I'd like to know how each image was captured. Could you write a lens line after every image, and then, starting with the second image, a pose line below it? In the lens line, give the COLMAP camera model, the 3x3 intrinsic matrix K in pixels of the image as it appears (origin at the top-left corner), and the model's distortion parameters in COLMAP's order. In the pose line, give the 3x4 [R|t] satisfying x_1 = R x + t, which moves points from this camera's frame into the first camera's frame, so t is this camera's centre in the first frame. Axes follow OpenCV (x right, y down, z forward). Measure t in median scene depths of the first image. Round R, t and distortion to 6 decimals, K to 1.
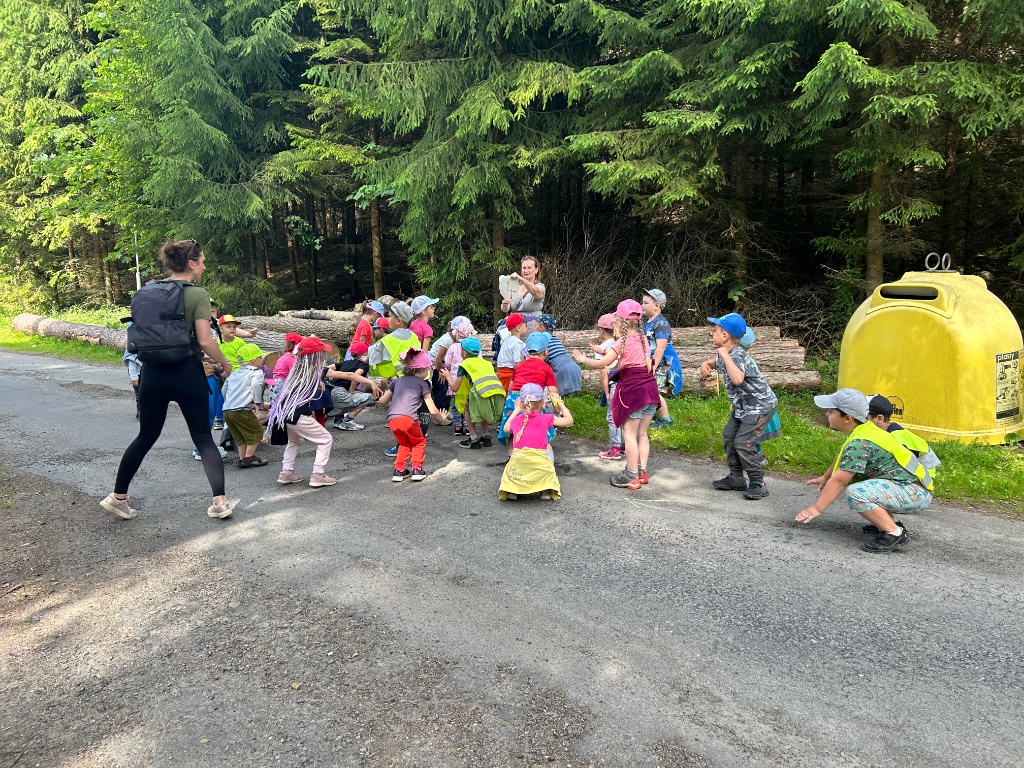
lens RADIAL K [[788.2, 0, 508.2], [0, 788.2, 391.1], [0, 0, 1]] dist [0.041809, -0.059855]
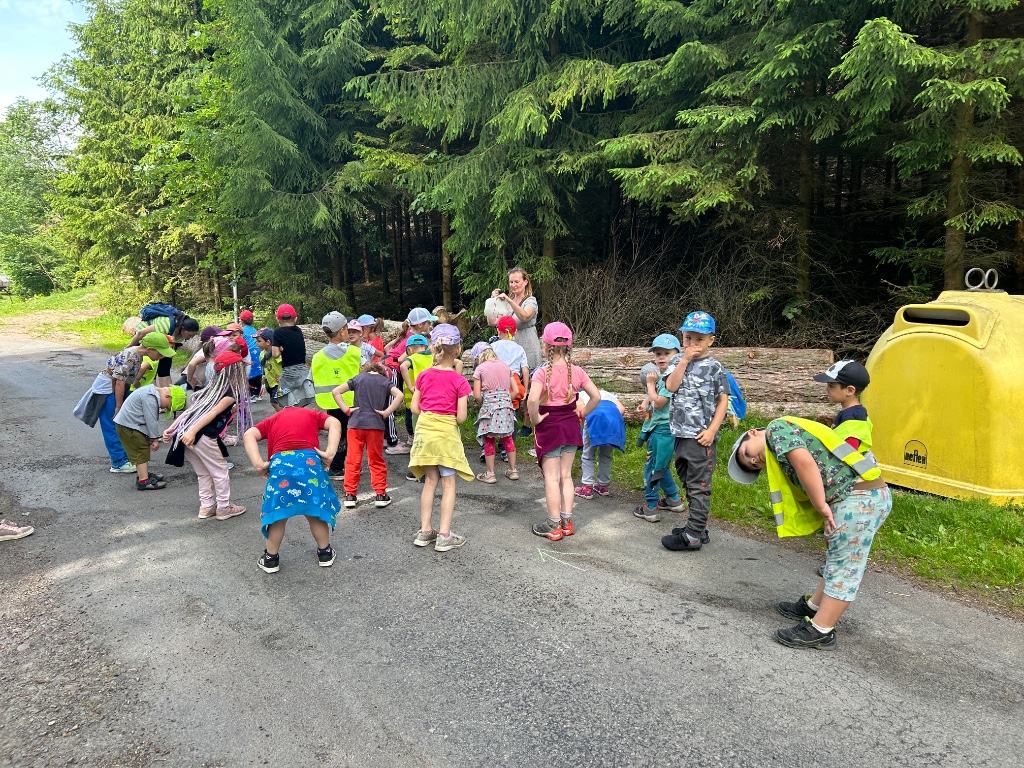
lens RADIAL K [[788.2, 0, 508.2], [0, 788.2, 391.1], [0, 0, 1]] dist [0.041809, -0.059855]
pose [[0.983379, 0.033943, -0.178363, 0.146982], [-0.035843, 0.999330, -0.007440, -0.016570], [0.177991, 0.013710, 0.983937, 0.077101]]
